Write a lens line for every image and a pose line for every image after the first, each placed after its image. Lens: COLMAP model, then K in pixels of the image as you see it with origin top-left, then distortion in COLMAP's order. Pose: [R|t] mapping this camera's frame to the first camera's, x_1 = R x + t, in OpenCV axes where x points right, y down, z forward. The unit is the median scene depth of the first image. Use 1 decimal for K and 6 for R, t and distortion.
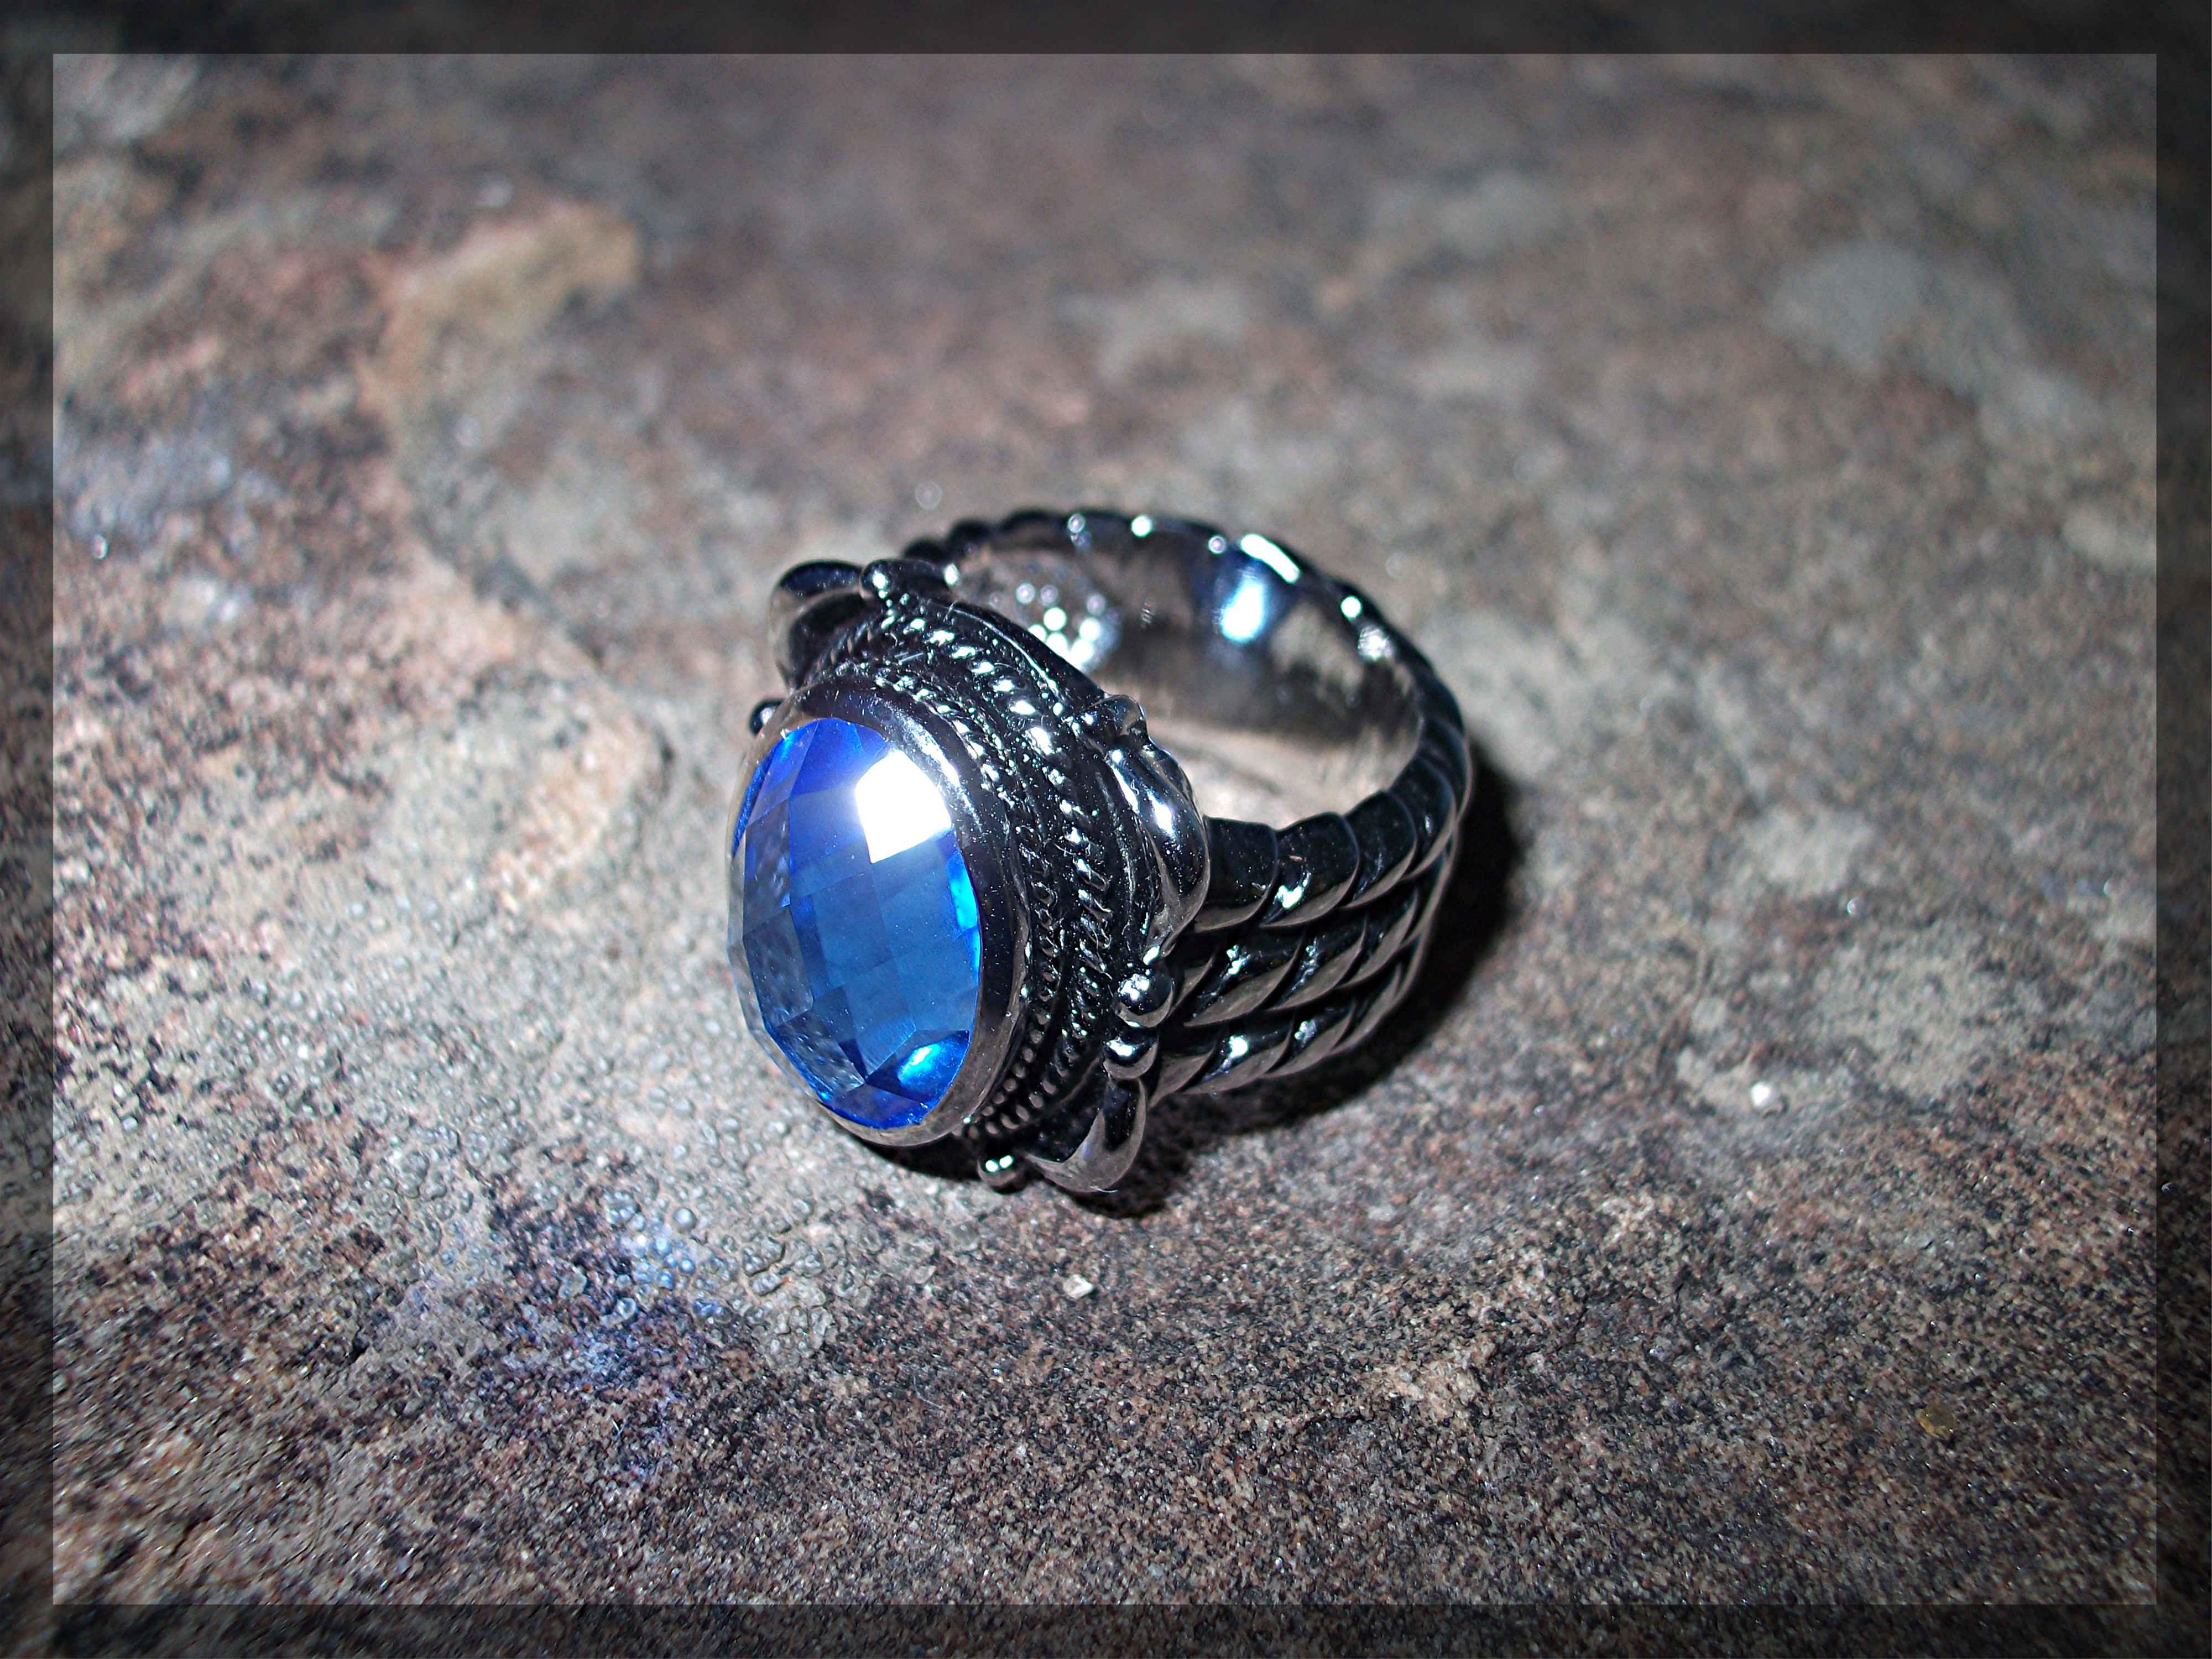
lens RADIAL K [[2308.0, 0, 1106.0], [0, 2308.0, 829.5], [0, 0, 1]] dist [0.023356, 0.005179]
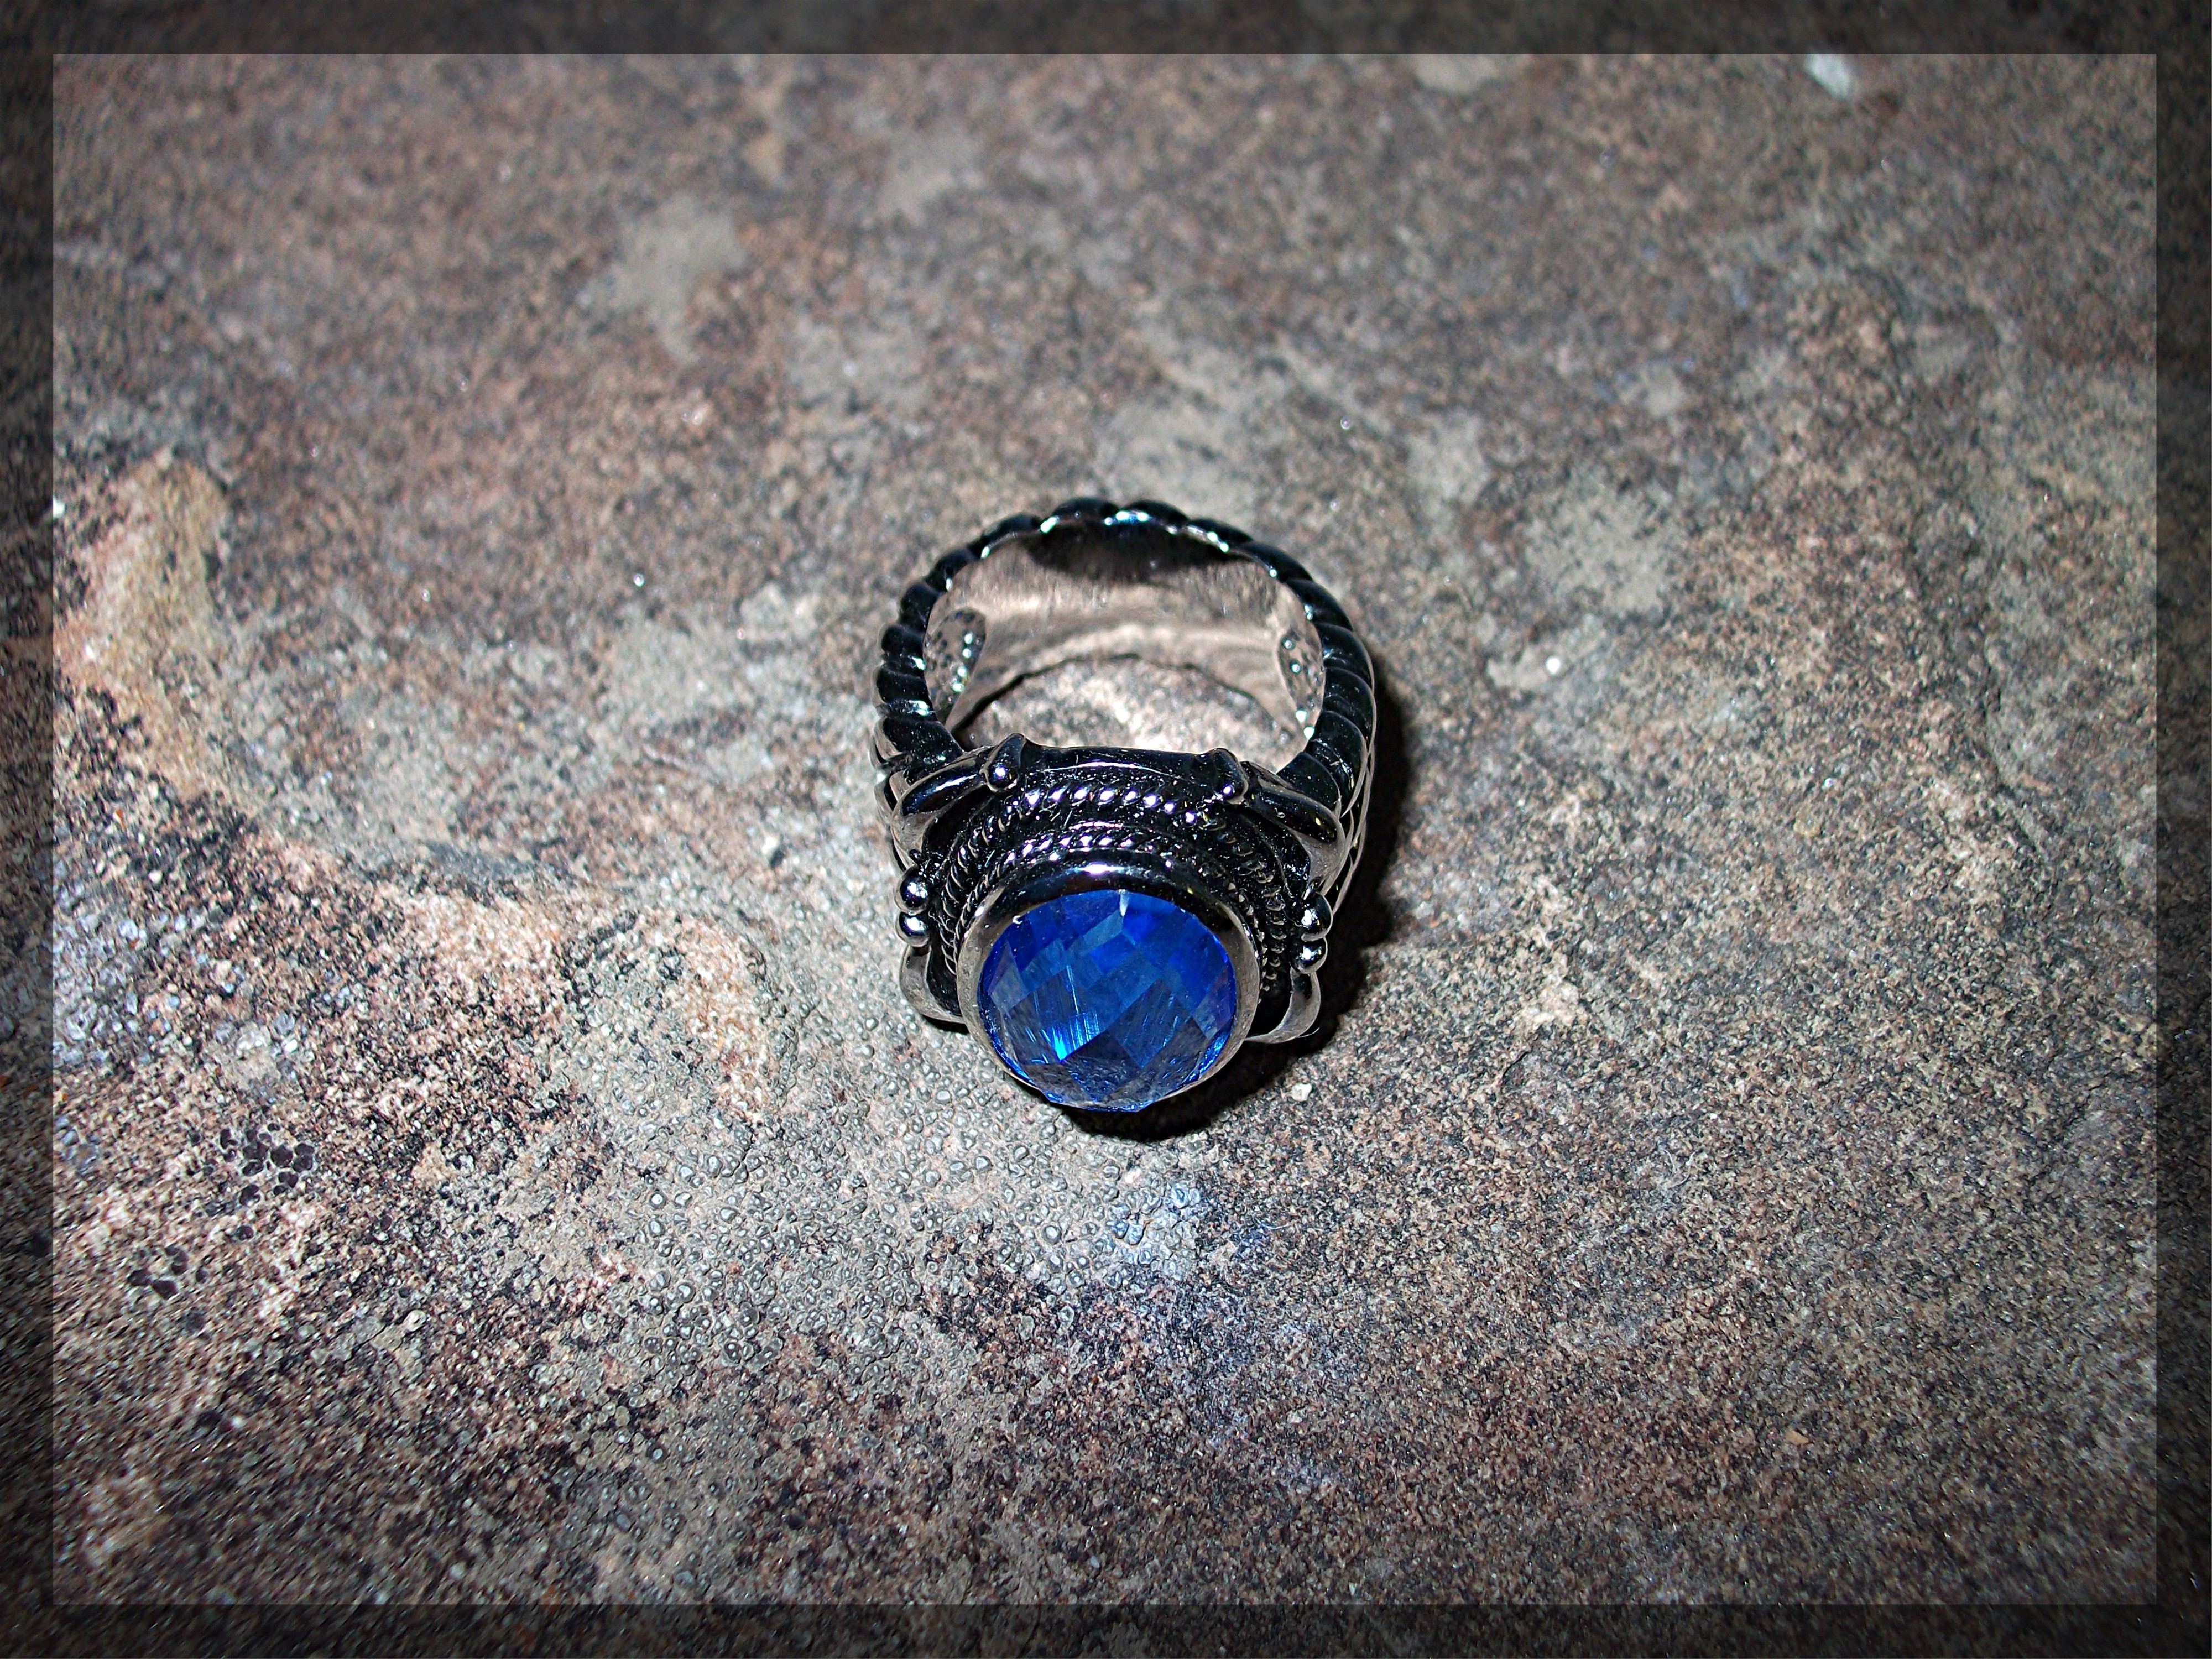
lens RADIAL K [[2308.0, 0, 1106.0], [0, 2308.0, 829.5], [0, 0, 1]] dist [0.023356, 0.005179]
pose [[0.779602, -0.569143, 0.261337, -0.383128], [0.456258, 0.801998, 0.385524, -0.520535], [-0.429010, -0.181318, 0.884915, -0.127136]]
